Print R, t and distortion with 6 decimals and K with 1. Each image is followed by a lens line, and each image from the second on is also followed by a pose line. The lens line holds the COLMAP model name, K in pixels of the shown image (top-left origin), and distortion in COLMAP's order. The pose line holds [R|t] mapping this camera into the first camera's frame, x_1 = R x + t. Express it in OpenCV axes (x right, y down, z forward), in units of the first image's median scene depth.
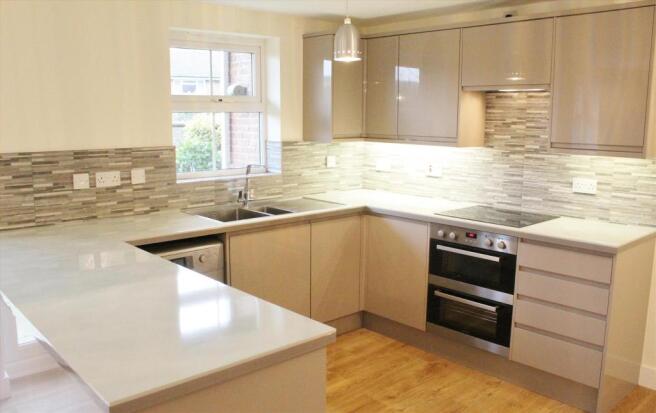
lens RADIAL K [[584.9, 0, 328.0], [0, 584.9, 206.5], [0, 0, 1]] dist [-0.075880, 0.010209]
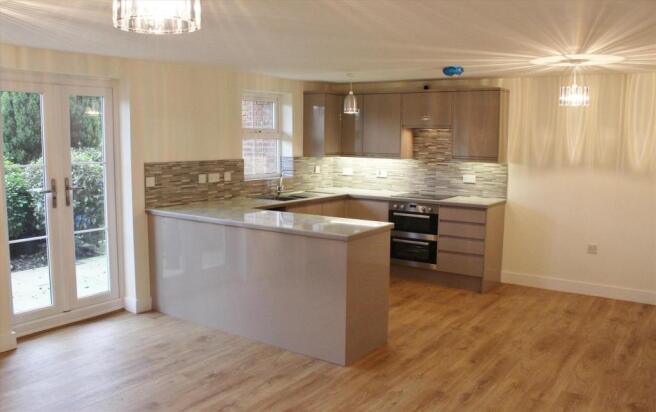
lens RADIAL K [[584.9, 0, 328.0], [0, 584.9, 206.0], [0, 0, 1]] dist [-0.075880, 0.010209]
pose [[0.975565, -0.021730, 0.218634, -0.400694], [0.029724, 0.999002, -0.033343, 0.097420], [-0.217692, 0.039027, 0.975237, -0.712345]]
